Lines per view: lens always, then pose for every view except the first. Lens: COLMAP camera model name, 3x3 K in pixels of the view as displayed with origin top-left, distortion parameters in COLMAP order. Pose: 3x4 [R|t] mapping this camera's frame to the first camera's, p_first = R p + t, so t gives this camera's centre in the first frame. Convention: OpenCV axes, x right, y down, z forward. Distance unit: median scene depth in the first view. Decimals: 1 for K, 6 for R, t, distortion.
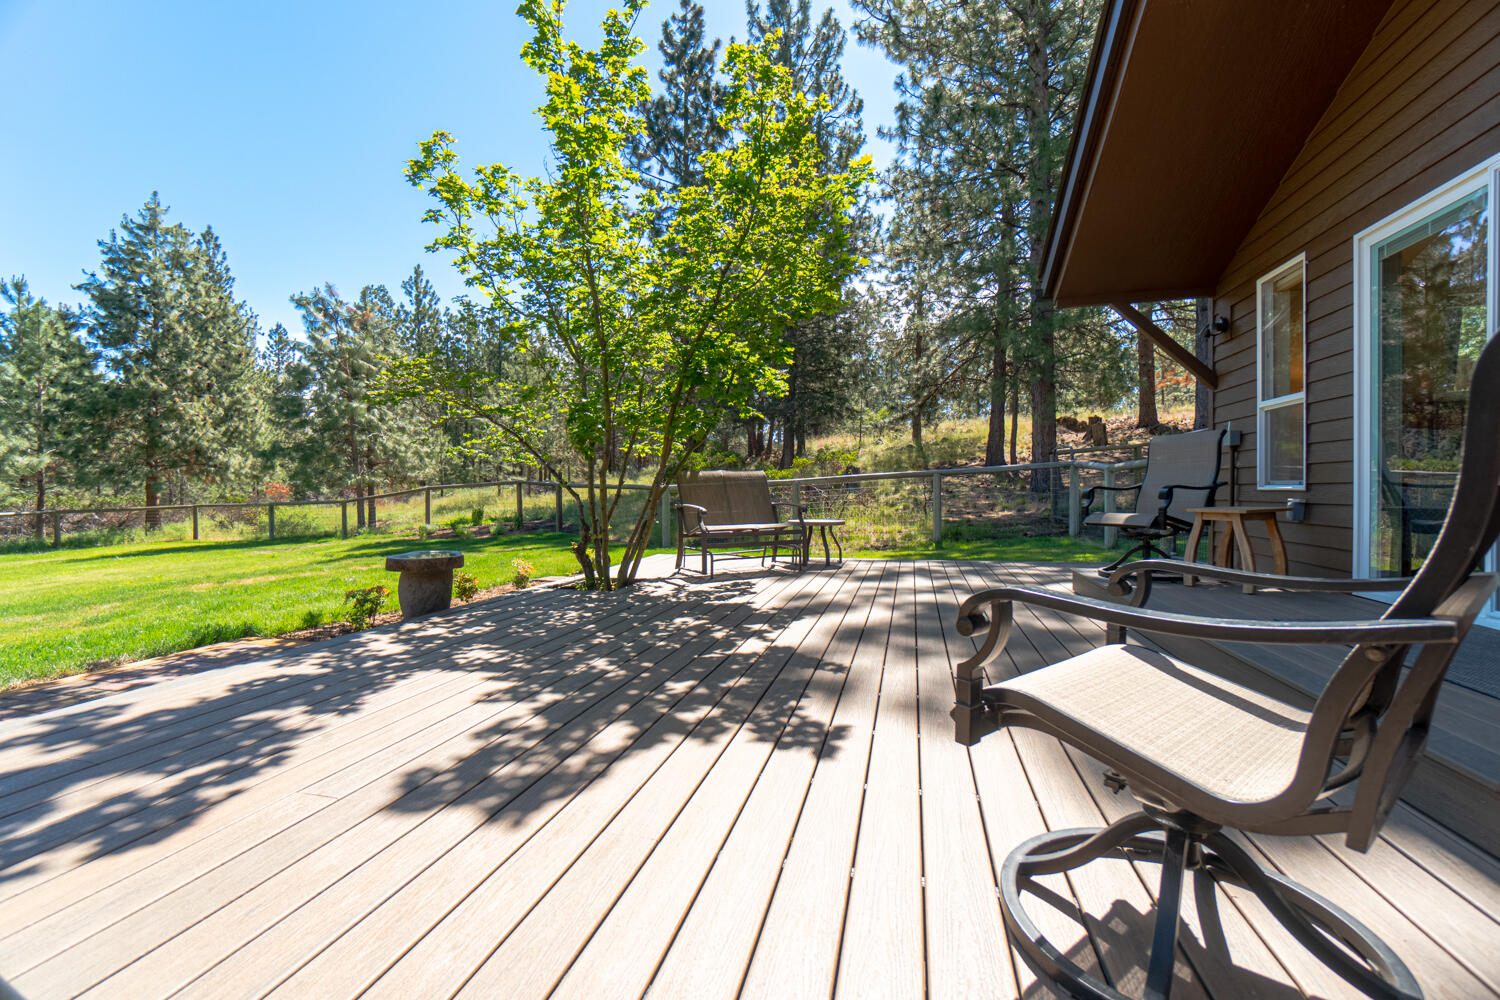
lens RADIAL K [[657.4, 0, 750.0], [0, 657.4, 500.0], [0, 0, 1]] dist [0.008873, -0.000376]
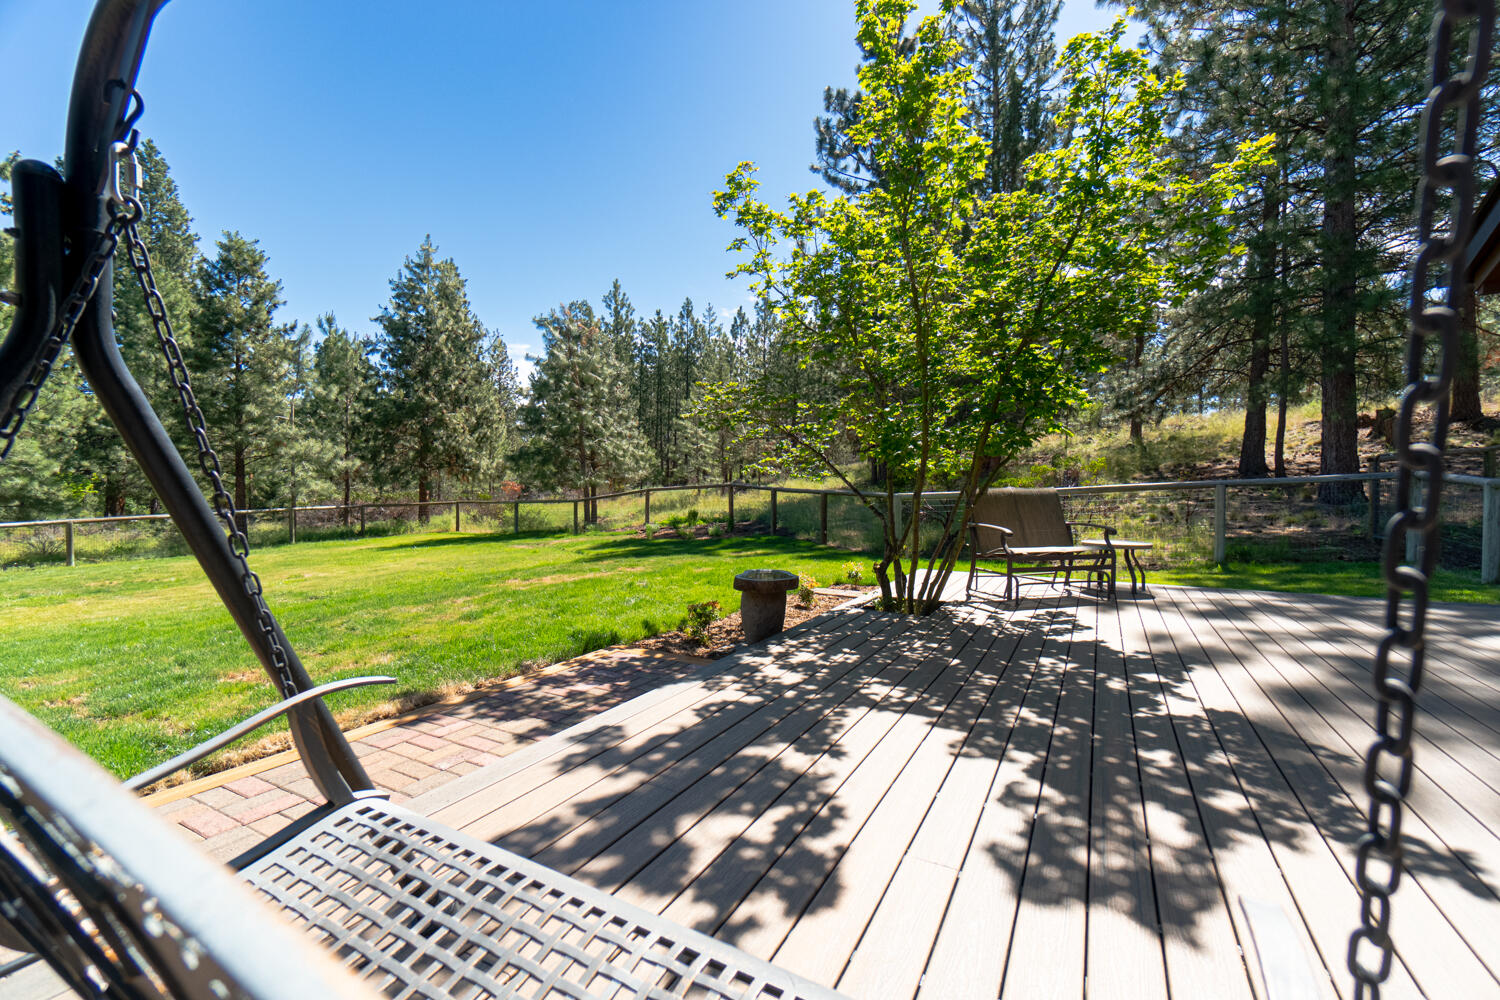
lens RADIAL K [[657.4, 0, 750.0], [0, 657.4, 500.0], [0, 0, 1]] dist [0.008873, -0.000376]
pose [[0.970414, 0.013884, -0.241047, -0.060224], [-0.012550, 0.999896, 0.007069, -0.009697], [0.241121, -0.003835, 0.970488, -0.002718]]
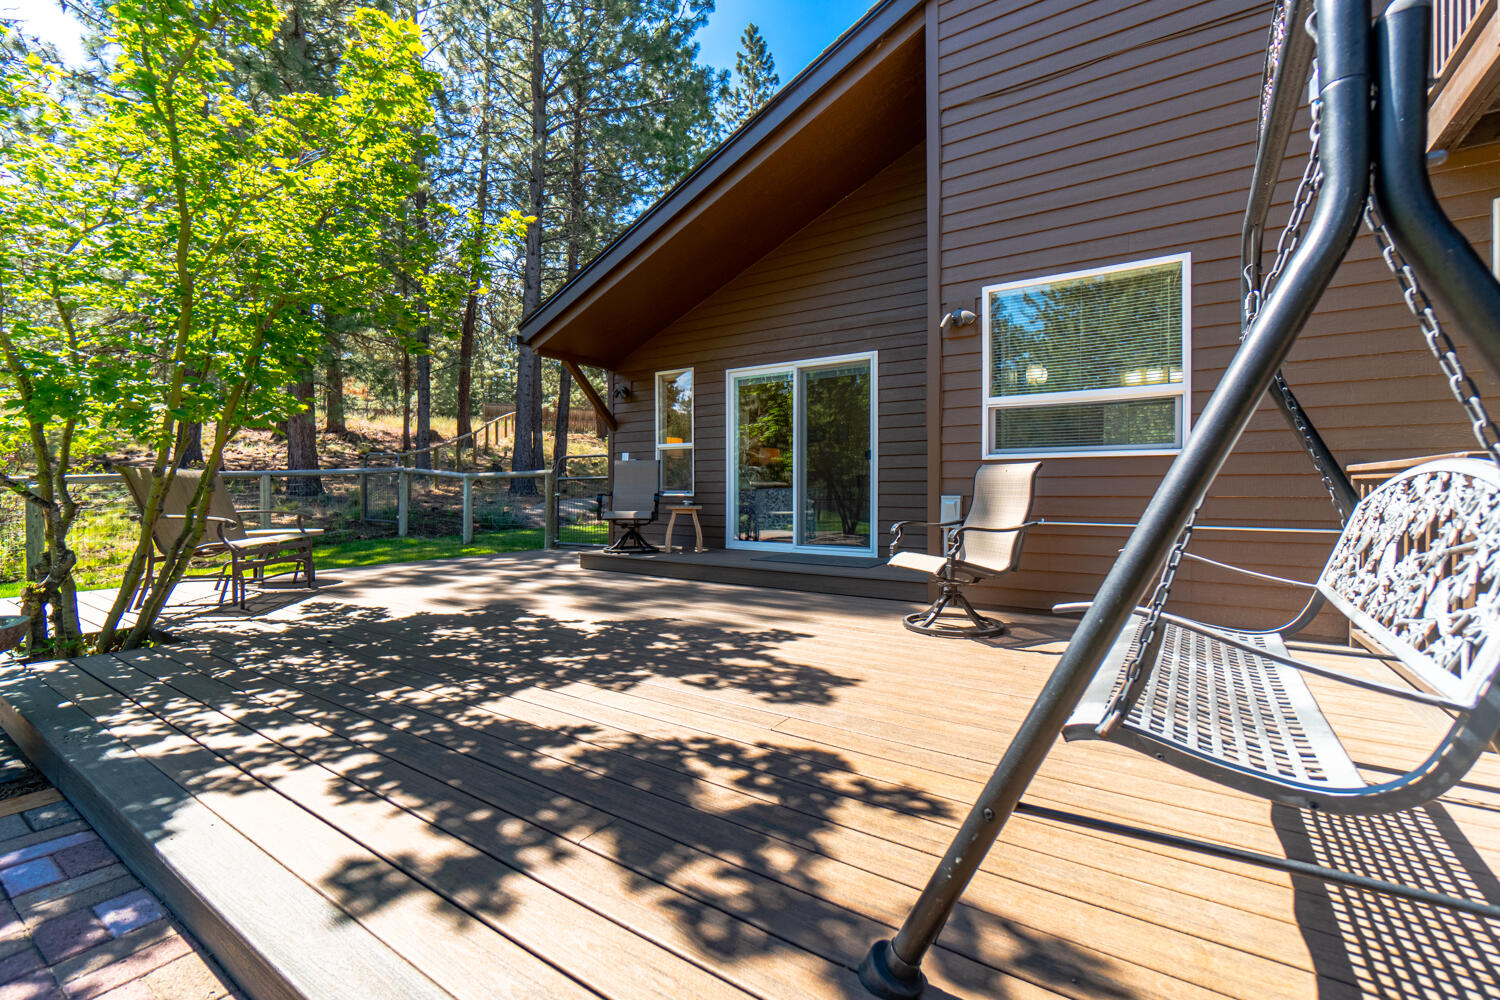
lens RADIAL K [[622.3, 0, 778.9], [0, 622.3, 492.4], [0, 0, 1]] dist [0.000828, -0.000143]
pose [[0.297961, 0.004115, 0.954569, -0.168152], [0.010376, 0.999918, -0.007550, -0.001594], [-0.954522, 0.012154, 0.297894, 0.055817]]
